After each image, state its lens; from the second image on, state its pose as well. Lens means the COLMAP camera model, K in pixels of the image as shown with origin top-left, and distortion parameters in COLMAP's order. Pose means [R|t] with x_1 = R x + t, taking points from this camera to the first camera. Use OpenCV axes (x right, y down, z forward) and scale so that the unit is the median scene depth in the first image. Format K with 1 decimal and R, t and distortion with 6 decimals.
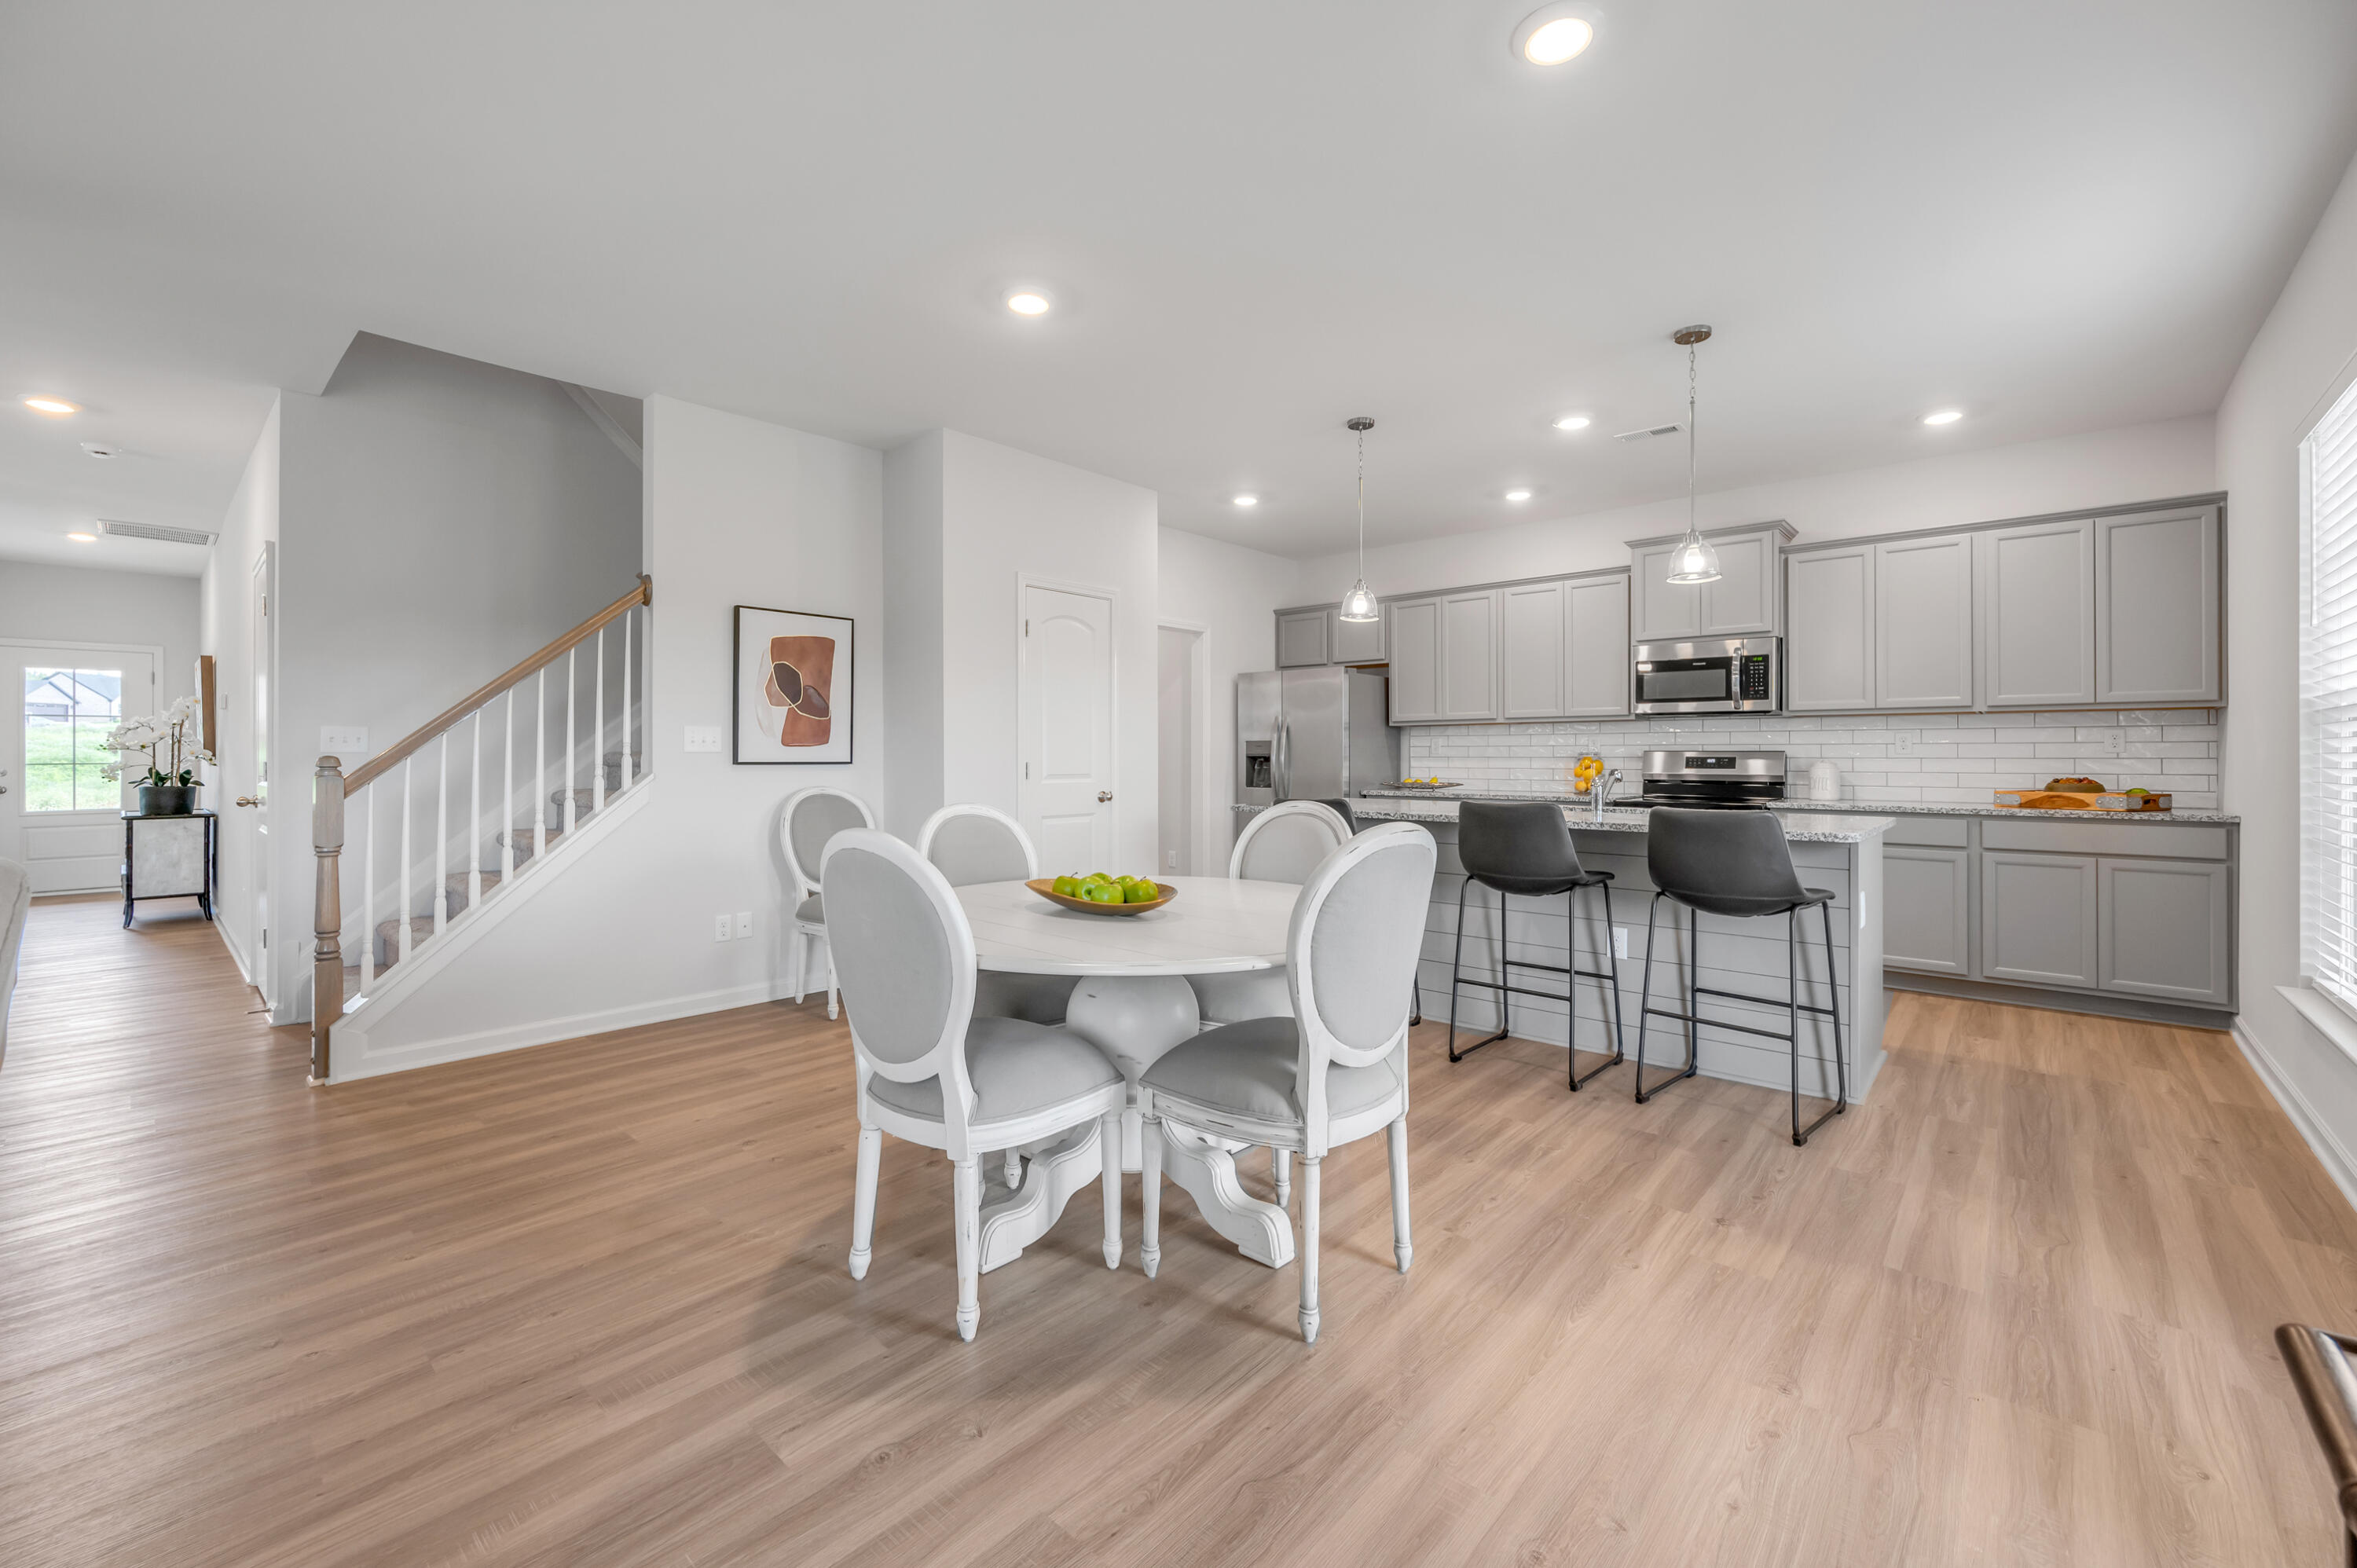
lens RADIAL K [[964.6, 0, 1171.5], [0, 964.6, 754.3], [0, 0, 1]] dist [-0.005710, 0.001376]
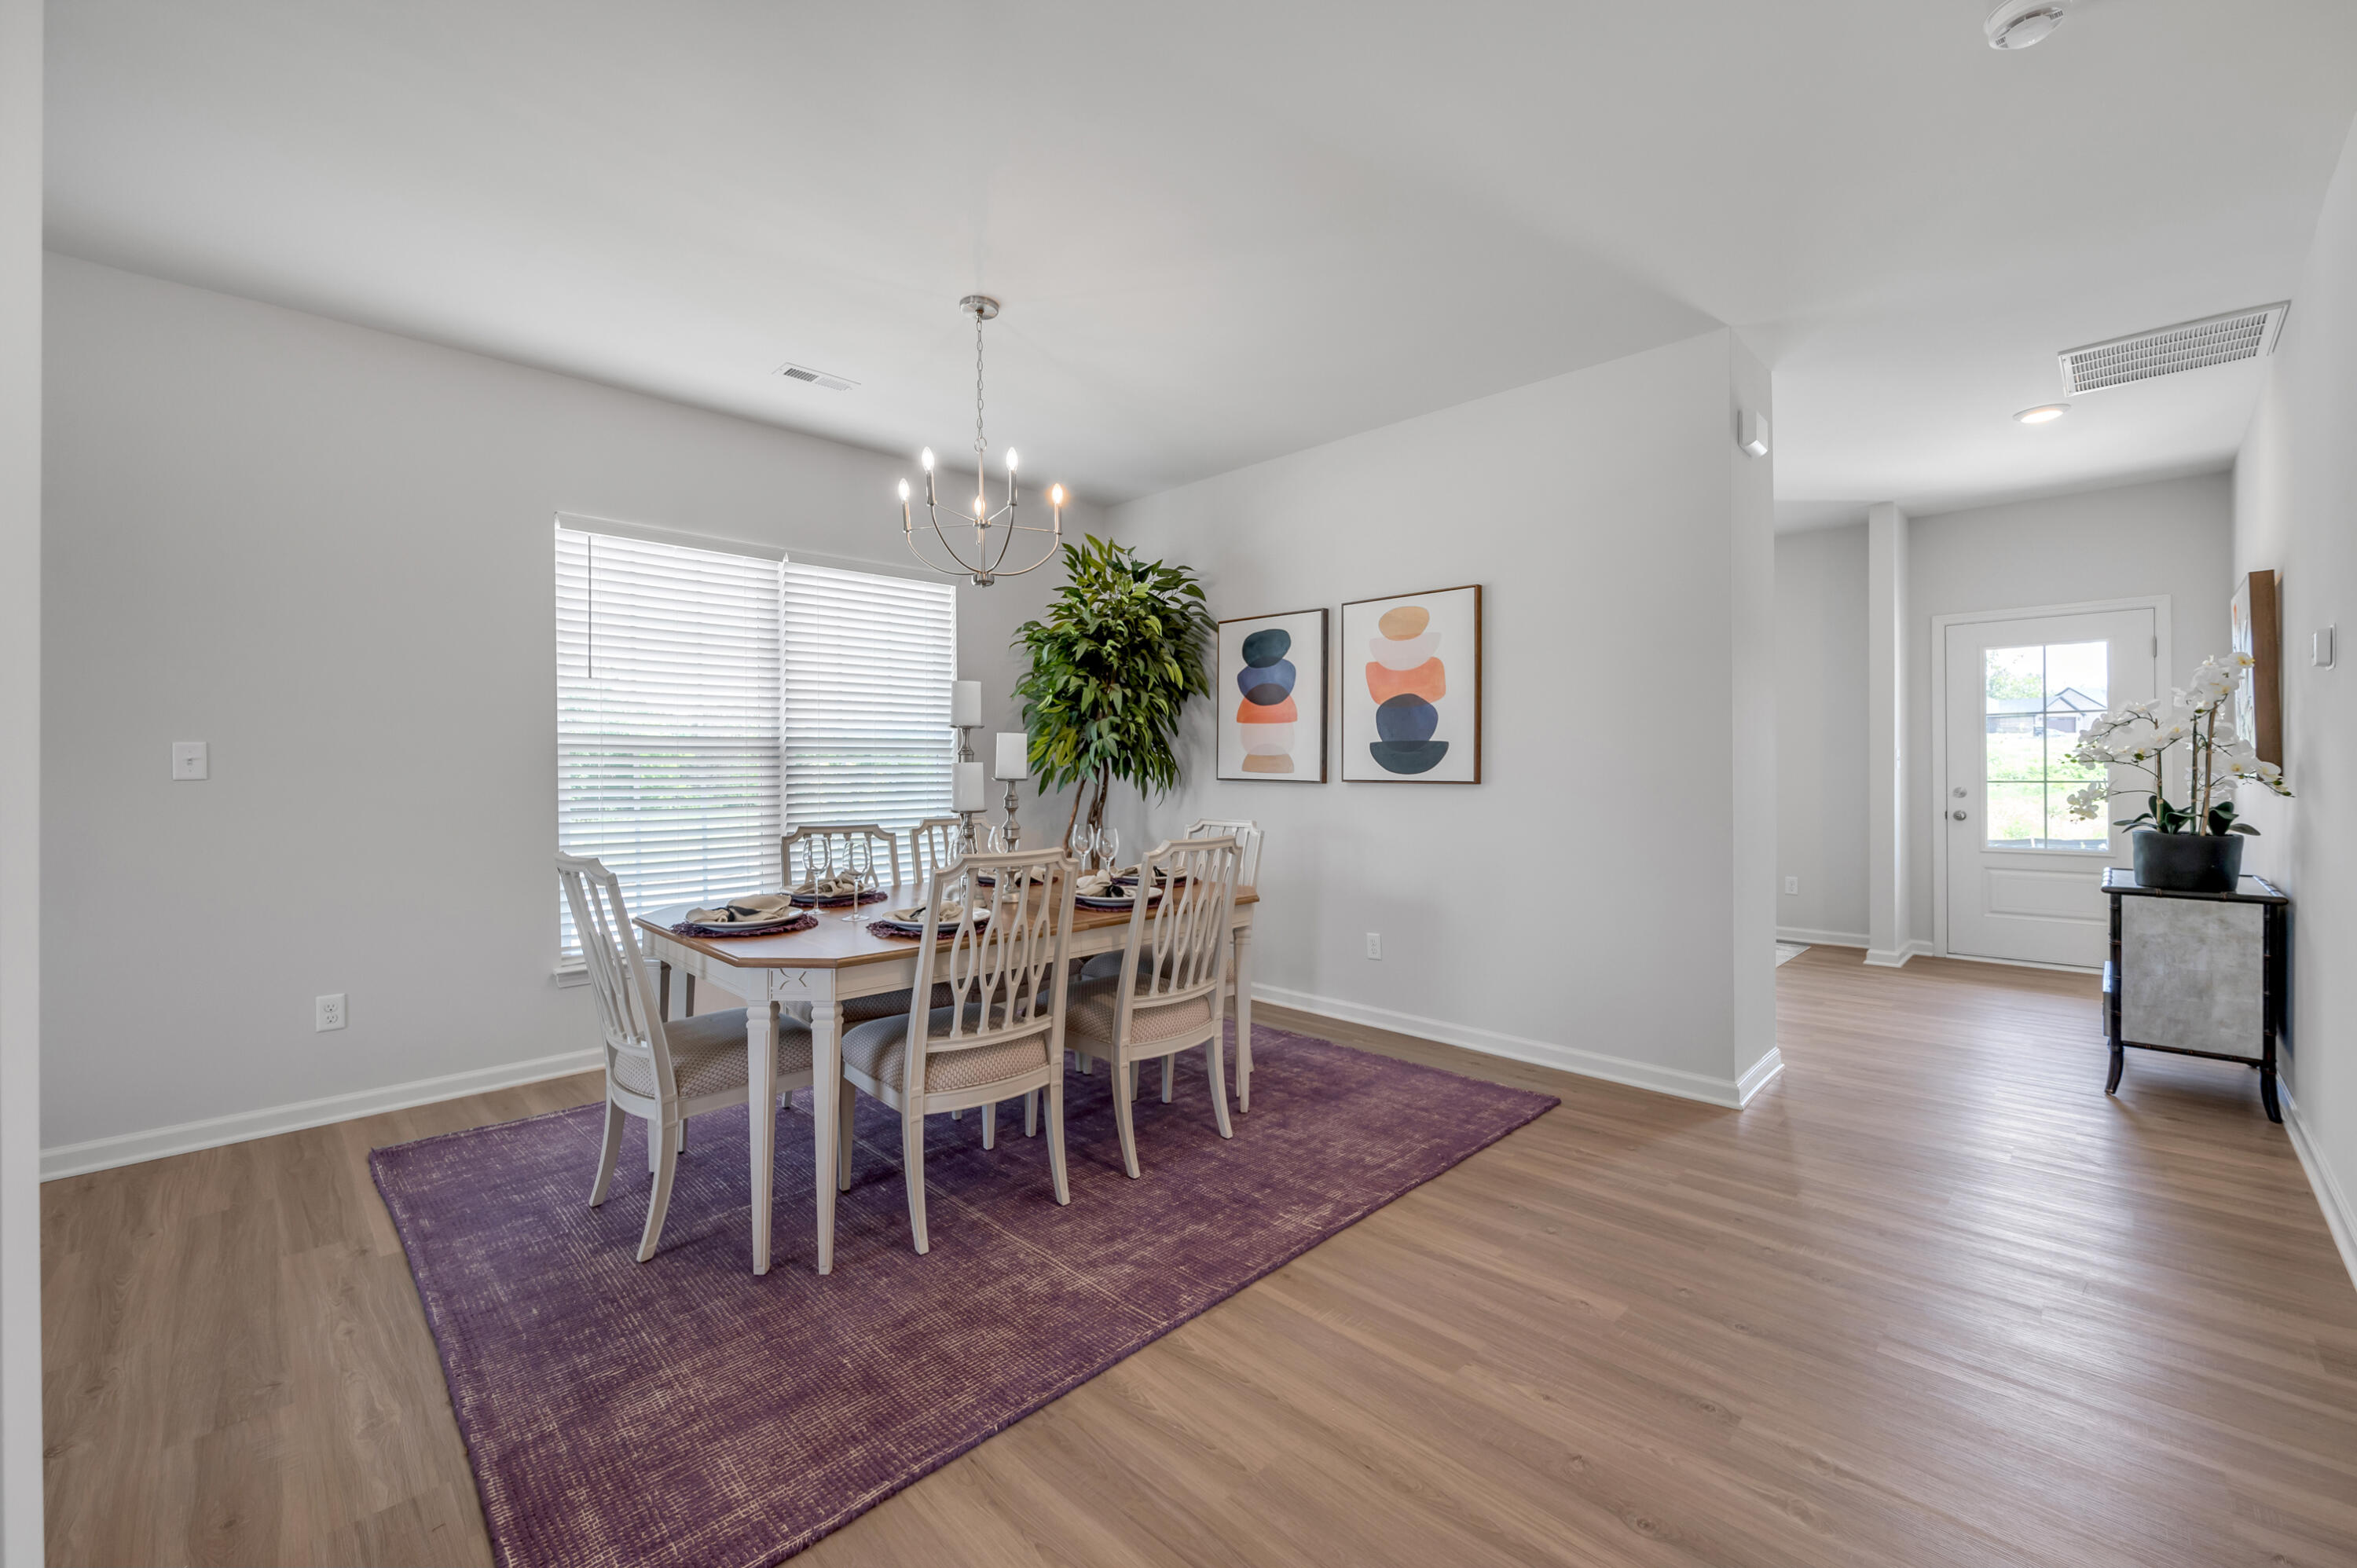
lens RADIAL K [[964.6, 0, 1180.5], [0, 964.6, 763.2], [0, 0, 1]] dist [-0.005710, 0.001376]
pose [[-0.041342, -0.003640, -0.999138, -0.684535], [0.007803, 0.999962, -0.003966, -0.008100], [0.999115, -0.007960, -0.041312, 0.649990]]
